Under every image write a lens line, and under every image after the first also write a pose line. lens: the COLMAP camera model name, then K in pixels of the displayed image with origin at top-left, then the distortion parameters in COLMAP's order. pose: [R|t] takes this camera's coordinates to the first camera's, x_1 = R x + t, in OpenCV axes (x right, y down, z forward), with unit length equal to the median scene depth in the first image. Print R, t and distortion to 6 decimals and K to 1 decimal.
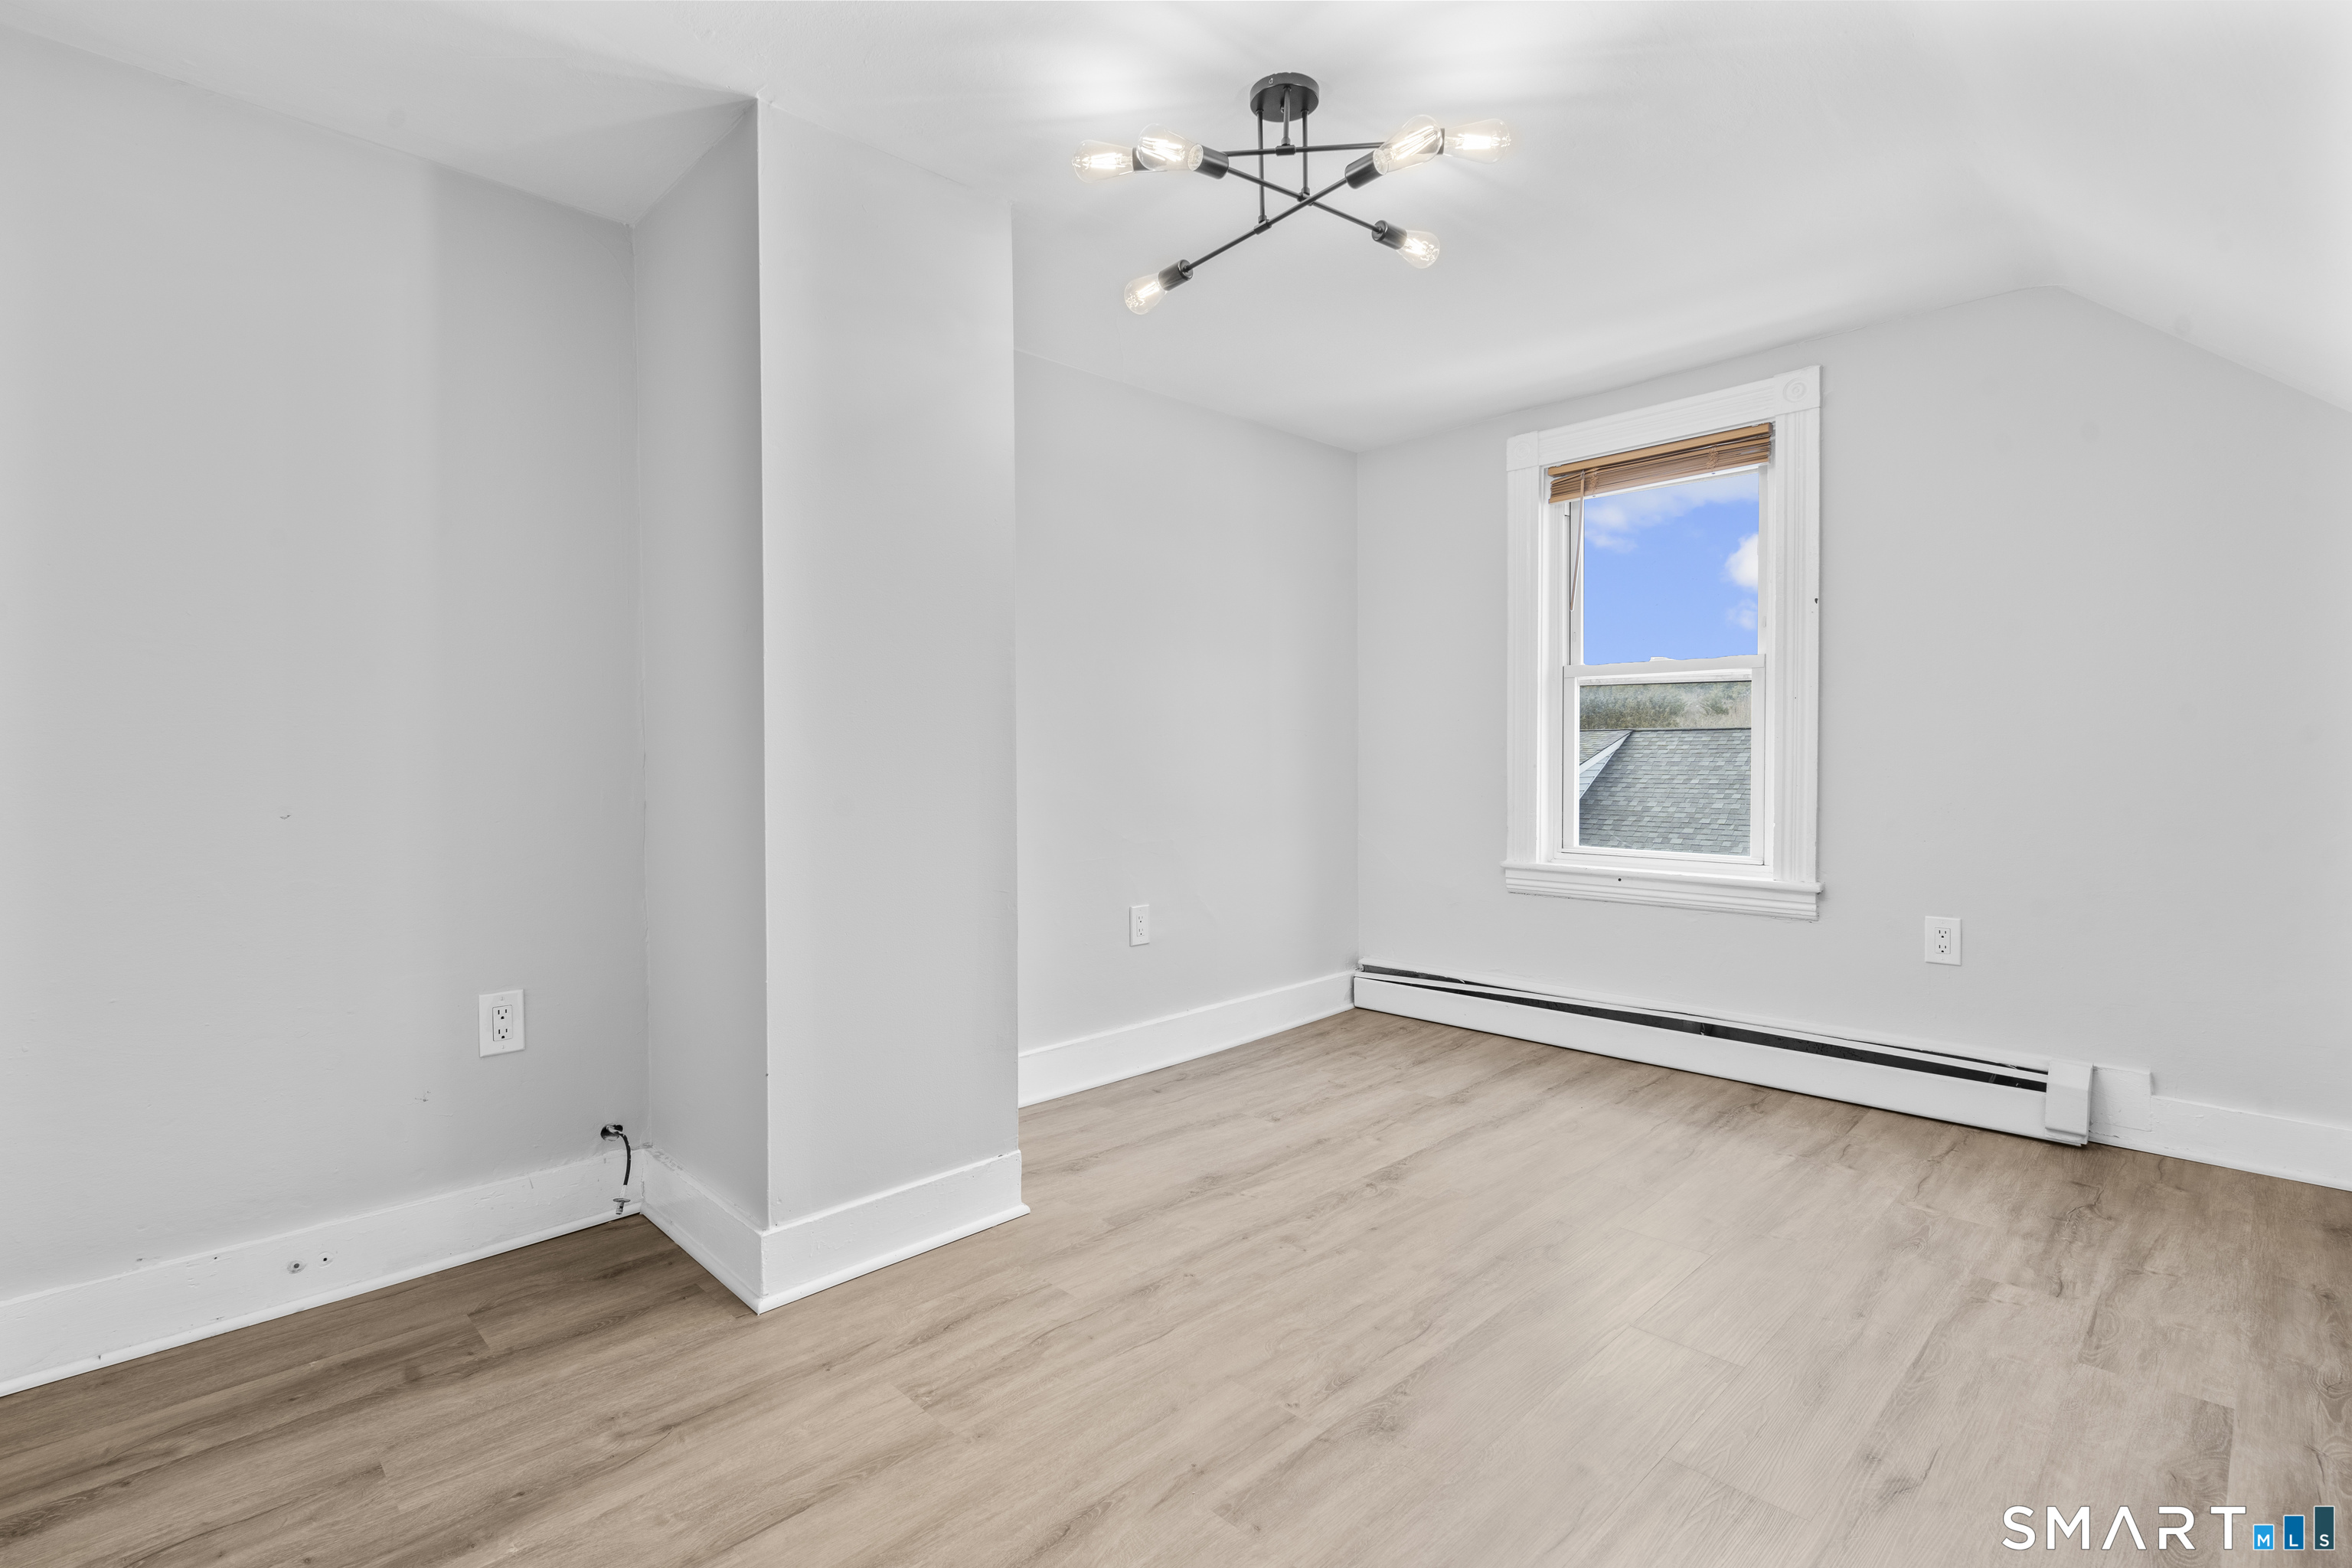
lens RADIAL K [[1118.4, 0, 1169.6], [0, 1118.4, 766.9], [0, 0, 1]] dist [0.002625, 0.000363]
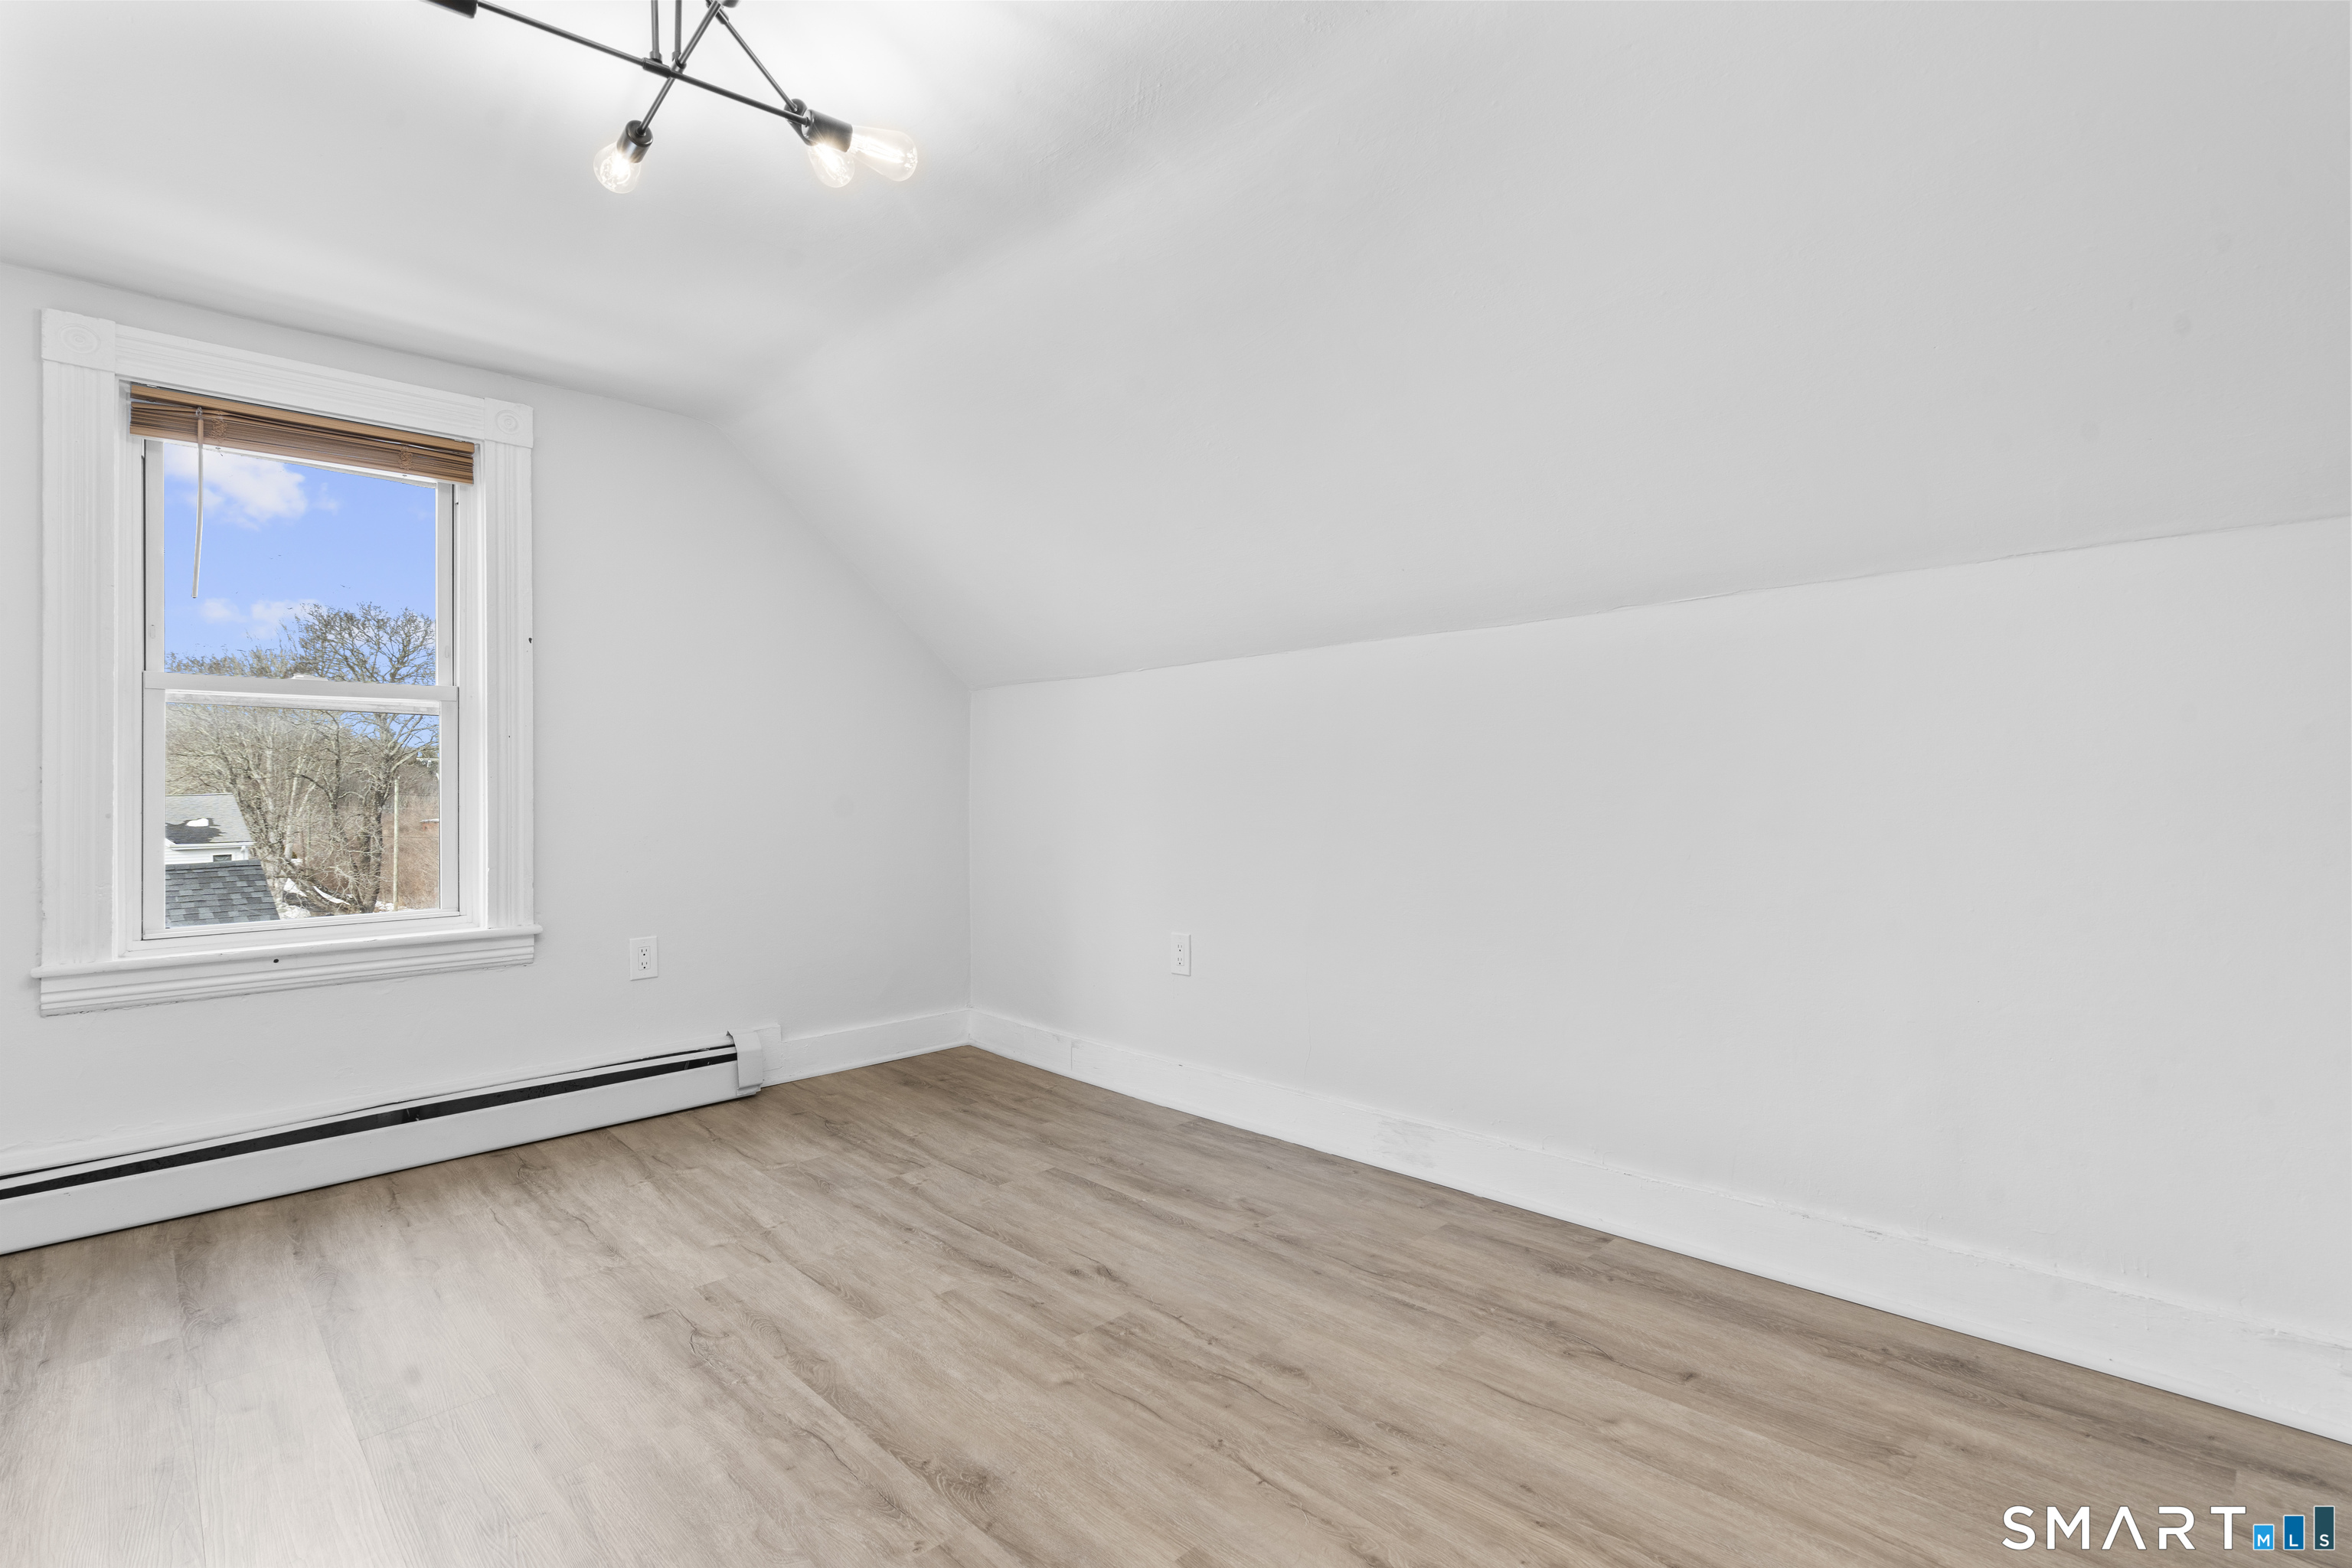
lens RADIAL K [[1118.4, 0, 1169.6], [0, 1118.4, 766.9], [0, 0, 1]] dist [0.002625, 0.000363]
pose [[-0.014600, 0.023472, 0.999618, -0.474958], [0.025094, 0.999418, -0.023101, 0.001581], [-0.999578, 0.024747, -0.015181, 0.505723]]
